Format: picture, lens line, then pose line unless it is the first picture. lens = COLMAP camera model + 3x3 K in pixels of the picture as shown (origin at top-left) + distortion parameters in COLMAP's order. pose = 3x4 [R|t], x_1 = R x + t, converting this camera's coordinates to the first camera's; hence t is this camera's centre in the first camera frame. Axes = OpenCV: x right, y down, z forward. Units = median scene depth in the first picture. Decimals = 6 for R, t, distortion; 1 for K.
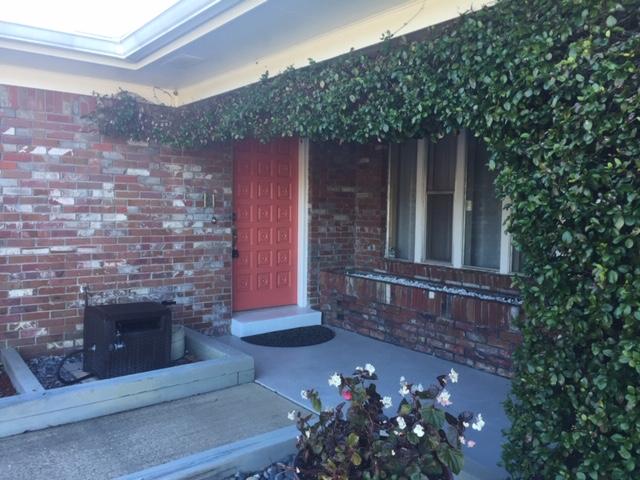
lens RADIAL K [[543.6, 0, 309.7], [0, 543.6, 223.2], [0, 0, 1]] dist [0.061179, -0.071846]
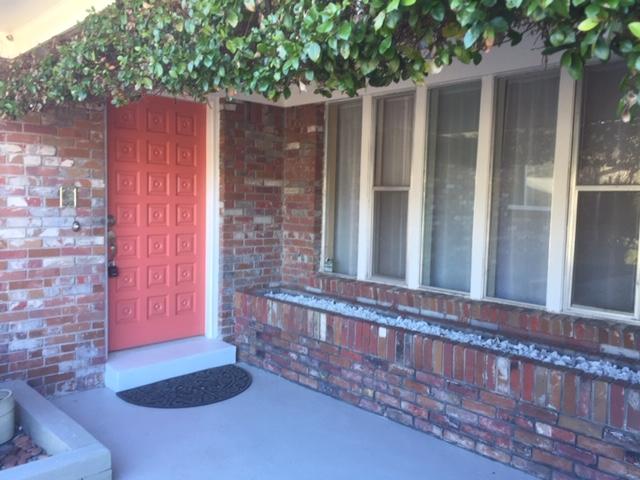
lens RADIAL K [[543.6, 0, 319.9], [0, 543.6, 239.8], [0, 0, 1]] dist [0.061179, -0.071846]
pose [[0.991144, -0.005371, 0.132685, 0.040829], [-0.000509, 0.999021, 0.044242, -0.019324], [-0.132793, -0.043918, 0.990170, 0.266498]]
